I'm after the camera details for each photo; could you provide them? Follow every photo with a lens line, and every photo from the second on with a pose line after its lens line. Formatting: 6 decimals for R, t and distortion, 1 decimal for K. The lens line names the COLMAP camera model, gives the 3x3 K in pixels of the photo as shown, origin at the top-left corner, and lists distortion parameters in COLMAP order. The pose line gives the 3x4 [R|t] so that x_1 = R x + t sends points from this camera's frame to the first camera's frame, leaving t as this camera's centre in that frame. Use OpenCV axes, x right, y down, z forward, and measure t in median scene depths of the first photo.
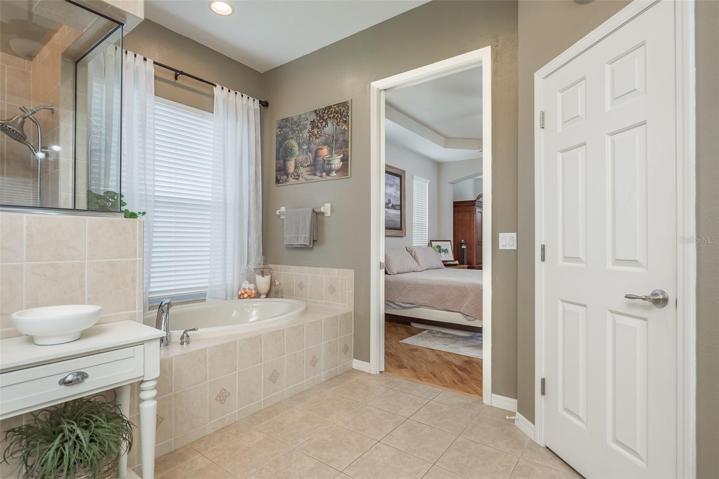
lens RADIAL K [[358.4, 0, 358.4], [0, 358.4, 243.5], [0, 0, 1]] dist [-0.003826, -0.000916]
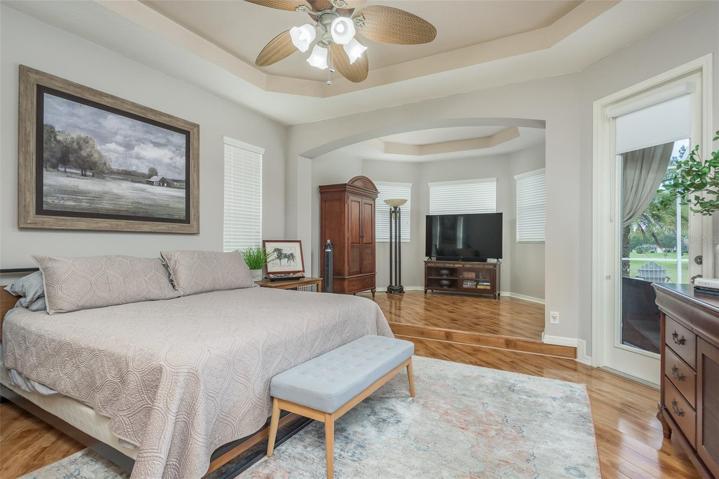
lens RADIAL K [[358.4, 0, 358.4], [0, 358.4, 243.5], [0, 0, 1]] dist [-0.003826, -0.000916]
pose [[0.991429, 0.001199, 0.130640, 0.319463], [-0.000736, 0.999993, -0.003594, -0.001256], [-0.130643, 0.003467, 0.991423, 0.369010]]
